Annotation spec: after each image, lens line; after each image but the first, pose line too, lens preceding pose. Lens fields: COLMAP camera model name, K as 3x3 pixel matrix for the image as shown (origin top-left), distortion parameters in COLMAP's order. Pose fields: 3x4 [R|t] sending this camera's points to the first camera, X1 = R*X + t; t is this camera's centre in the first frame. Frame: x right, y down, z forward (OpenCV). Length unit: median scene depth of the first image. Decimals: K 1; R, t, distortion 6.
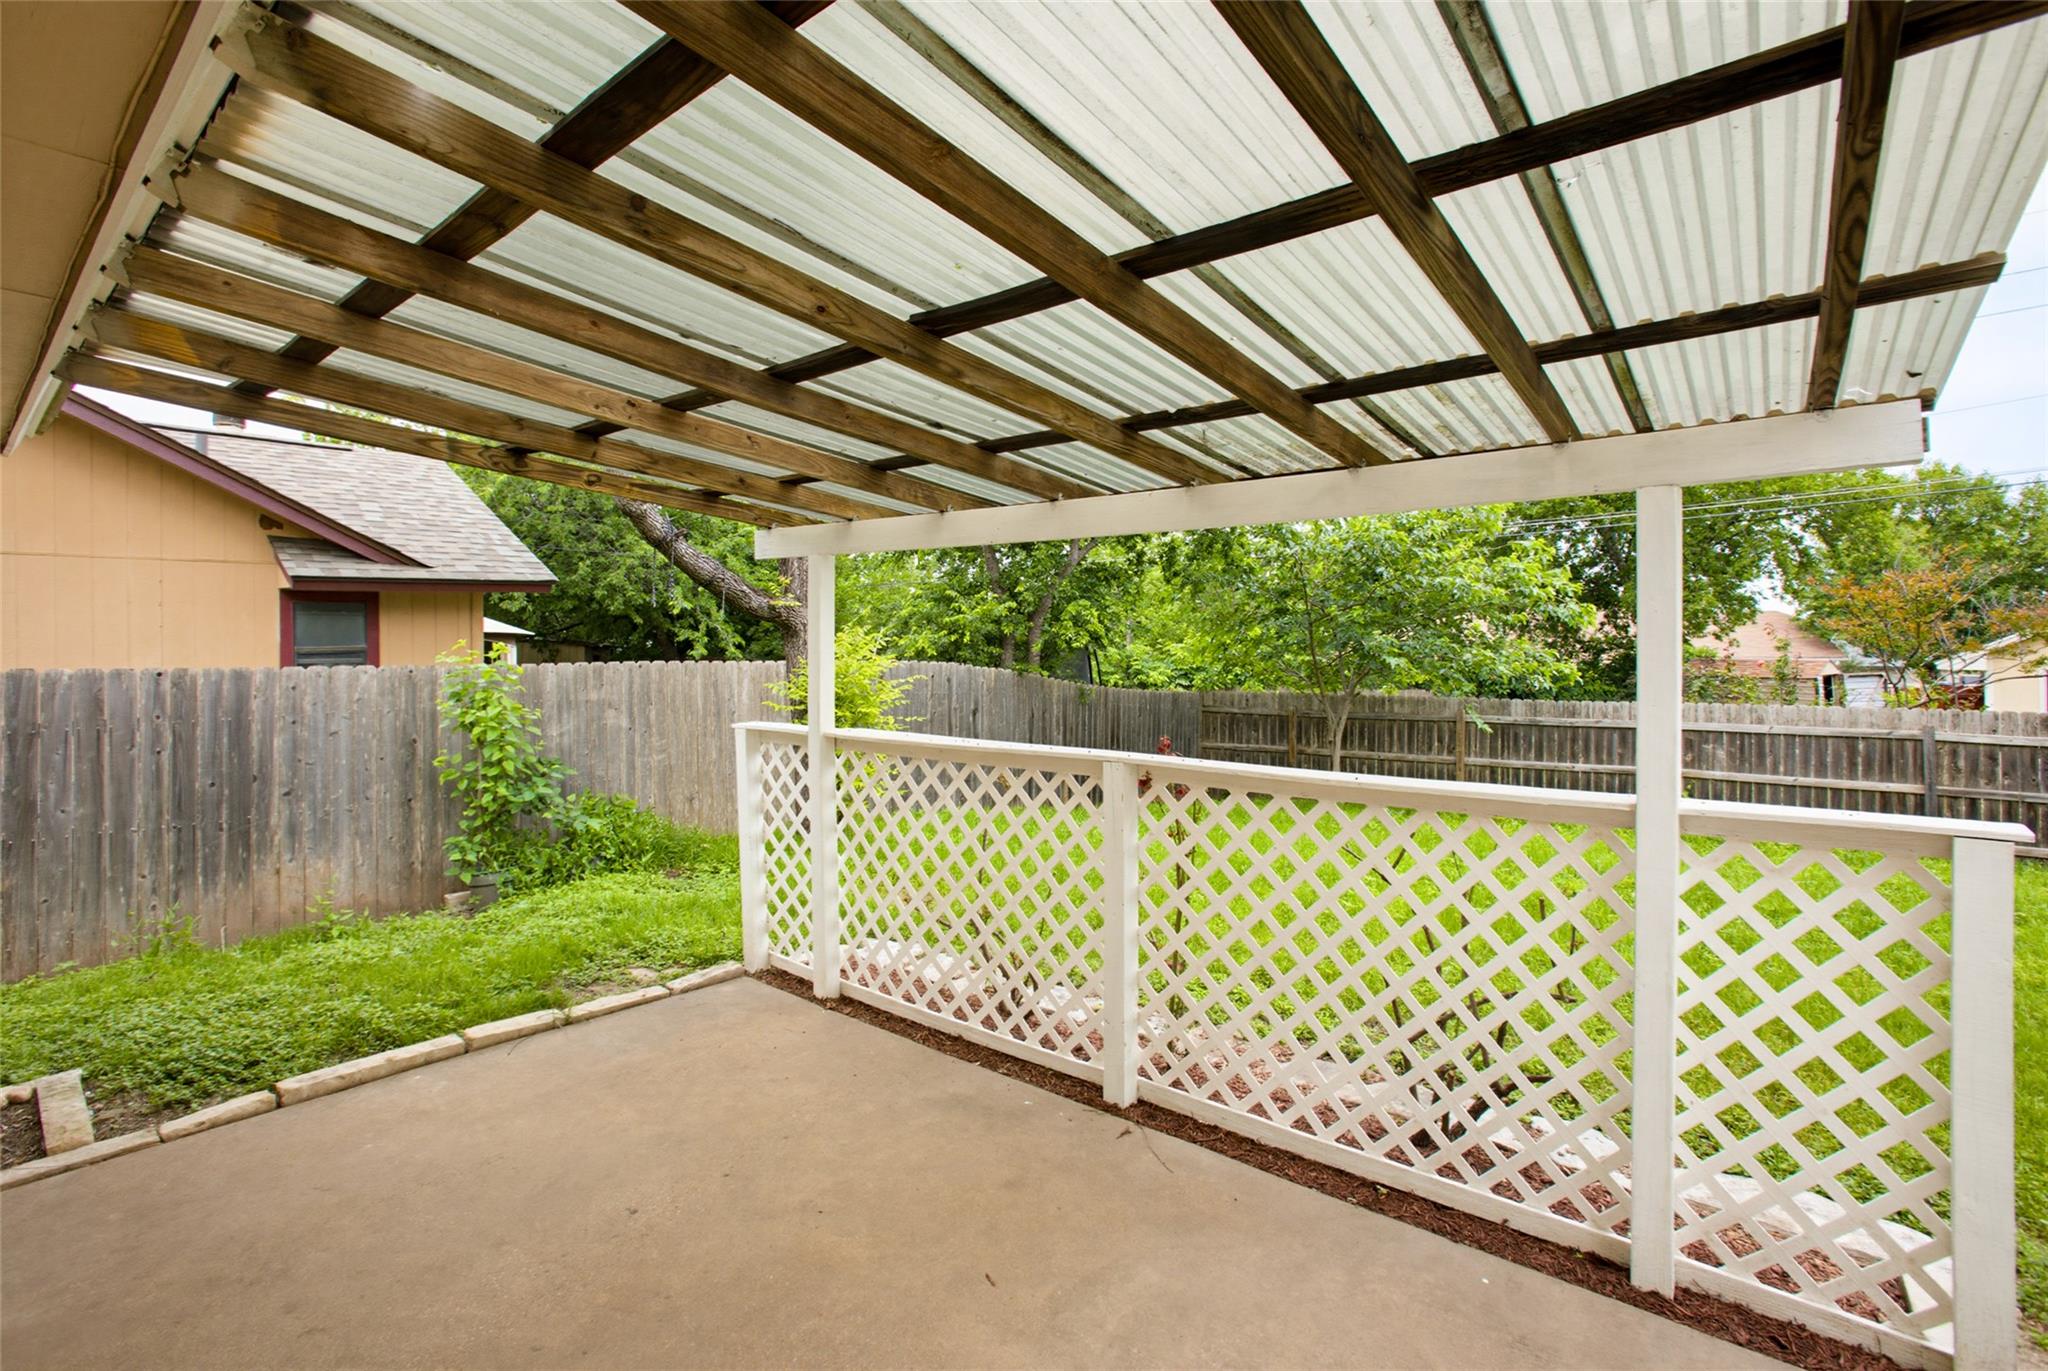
lens RADIAL K [[933.1, 0, 1021.9], [0, 933.1, 650.4], [0, 0, 1]] dist [0.009931, 0.000729]
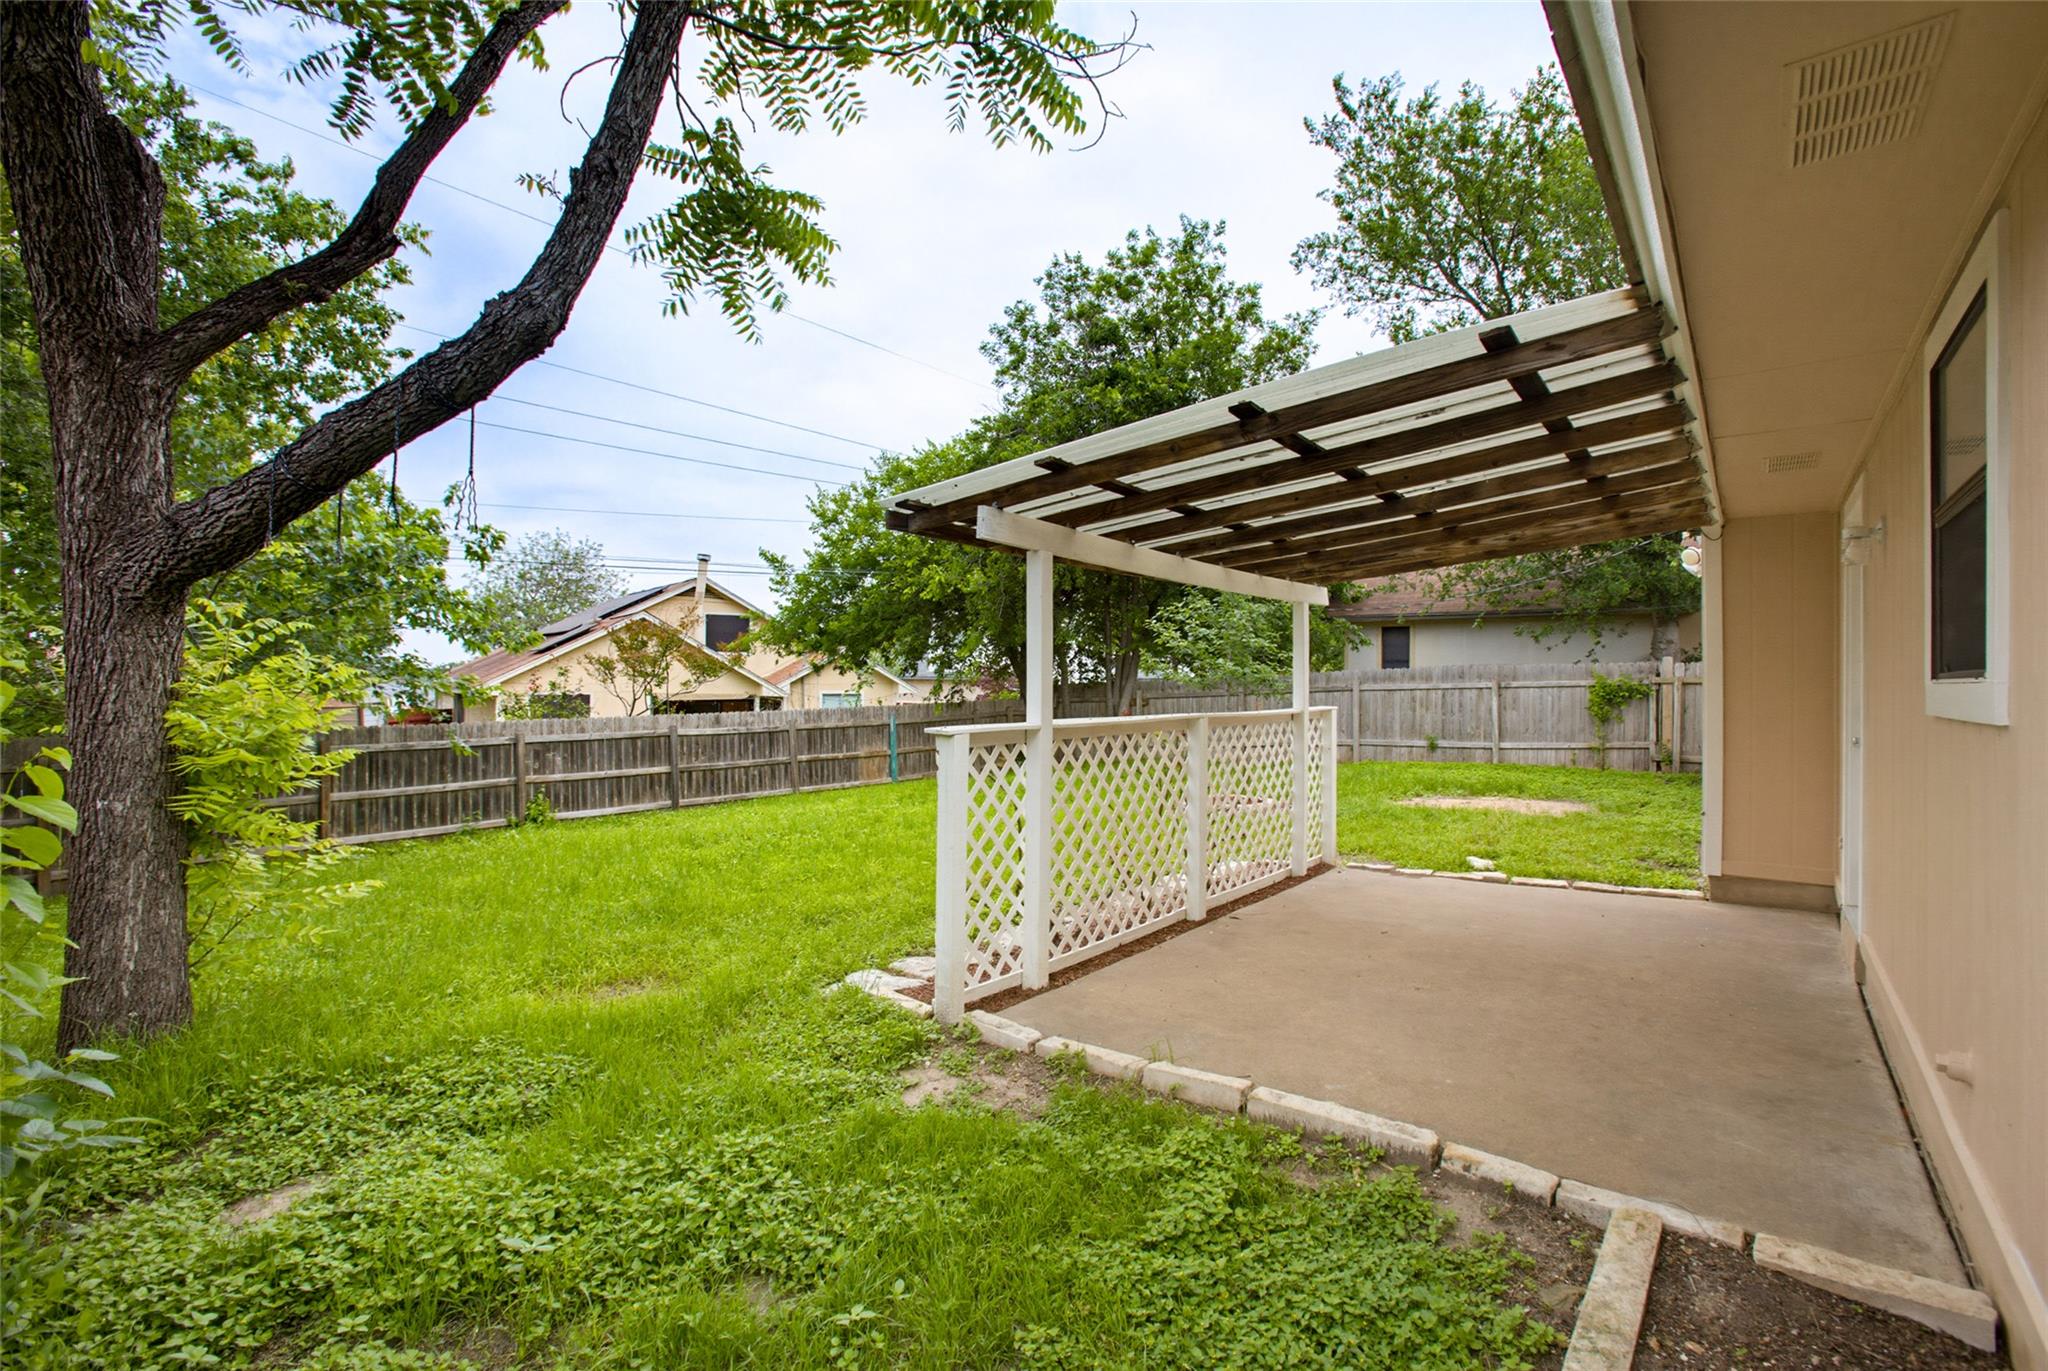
lens RADIAL K [[951.0, 0, 1027.1], [0, 951.0, 688.9], [0, 0, 1]] dist [-0.083044, 0.036878]
pose [[-0.027636, 0.003550, 0.999612, -0.814070], [0.008617, 0.999957, -0.003313, 0.046161], [-0.999581, 0.008522, -0.027666, 0.711621]]
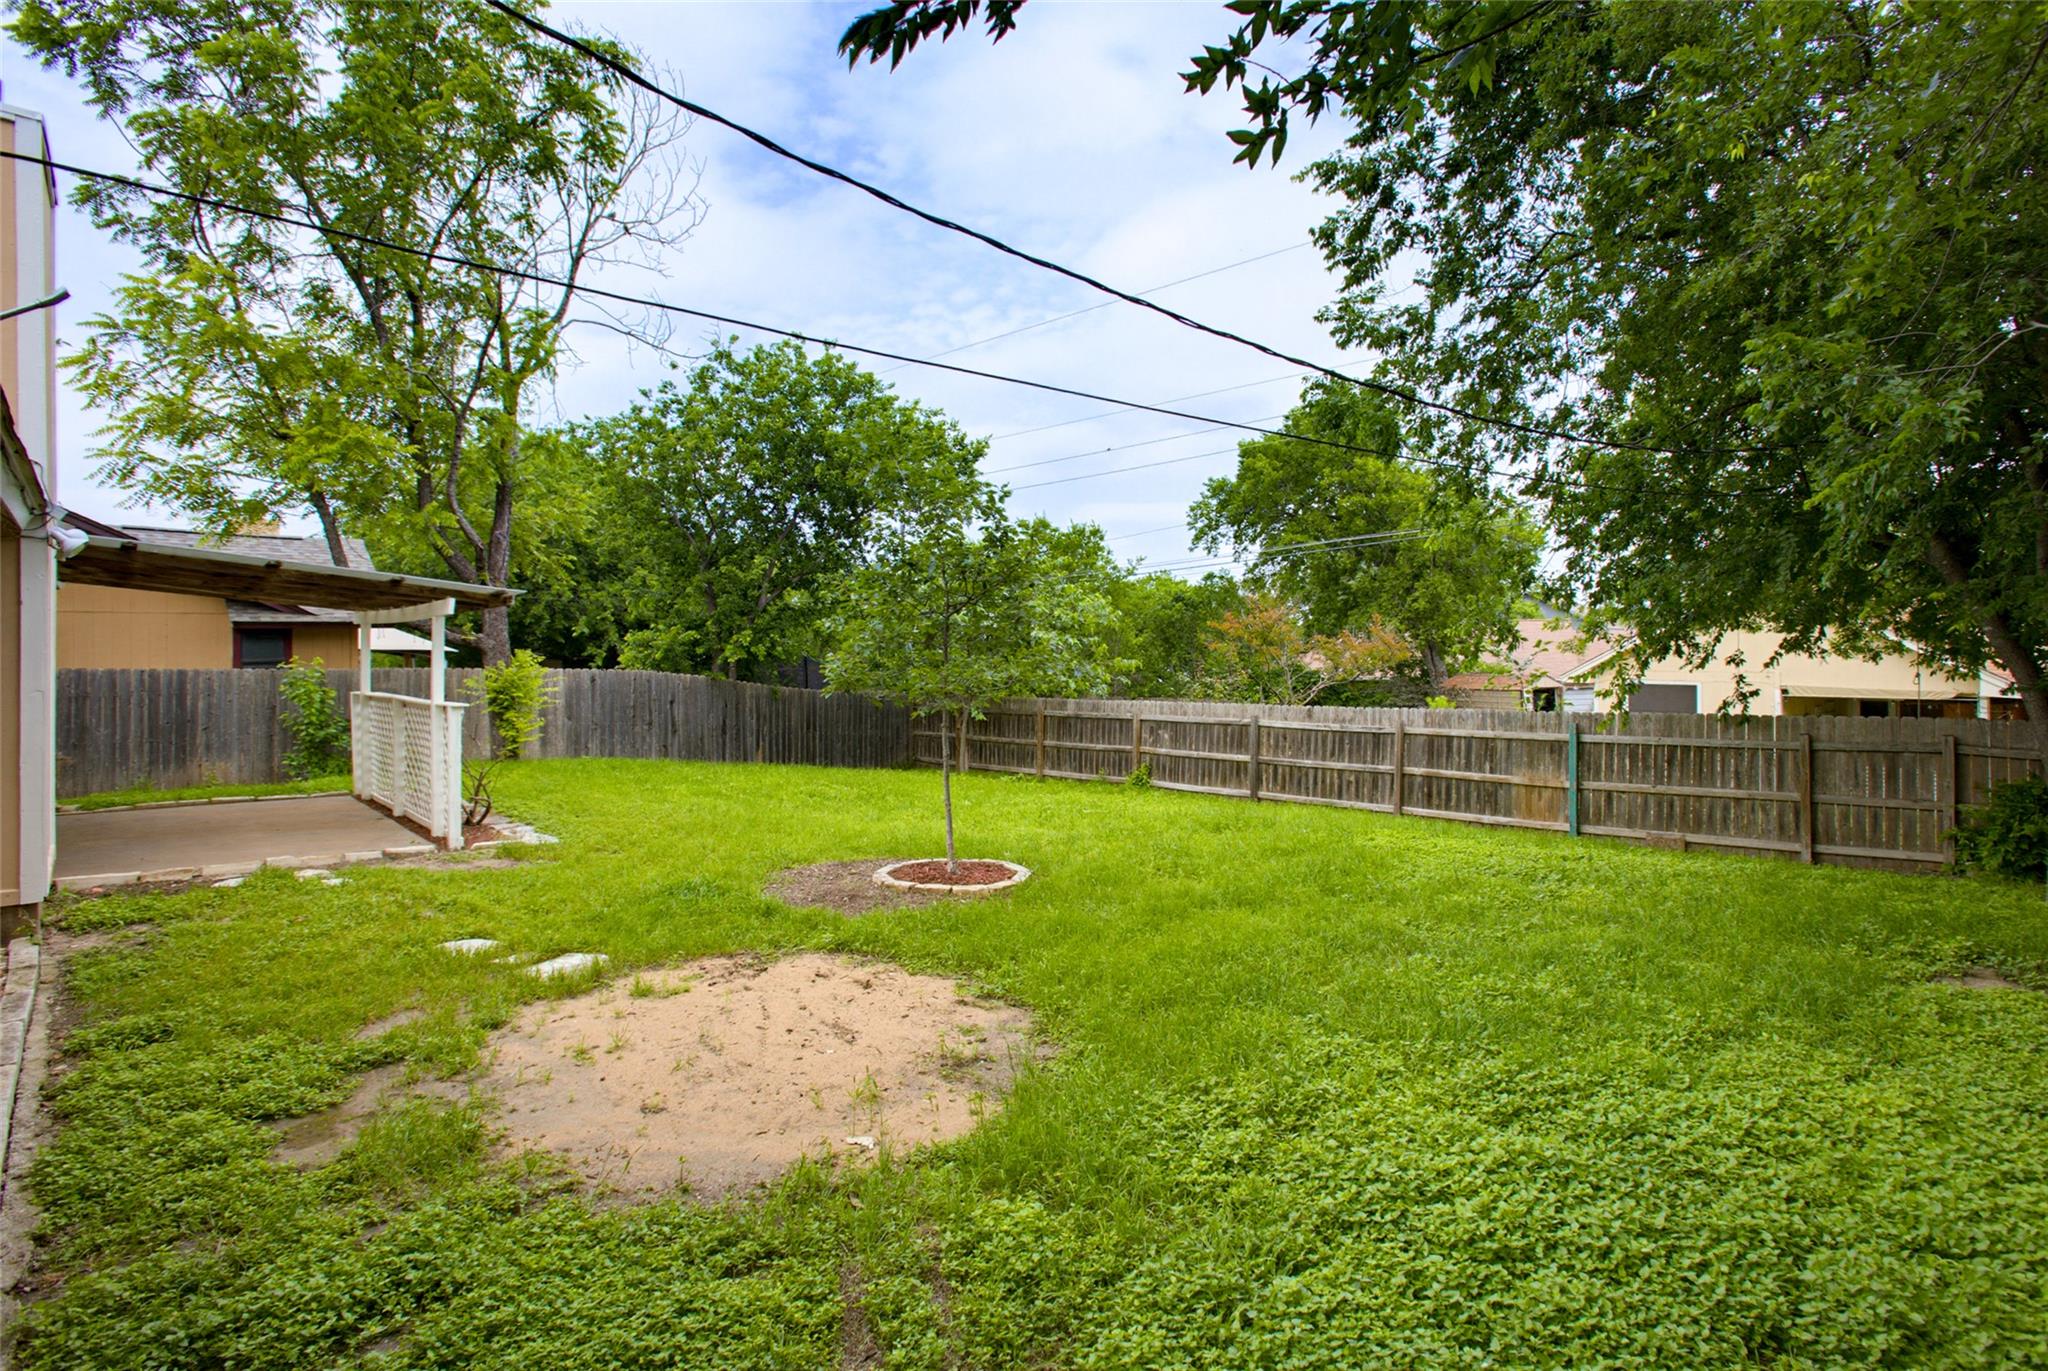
lens RADIAL K [[933.1, 0, 1021.9], [0, 933.1, 650.4], [0, 0, 1]] dist [0.009931, 0.000729]
pose [[0.991274, 0.002924, -0.131783, 1.192243], [-0.005015, 0.999867, -0.015540, 0.001467], [0.131720, 0.016065, 0.991157, -0.769067]]
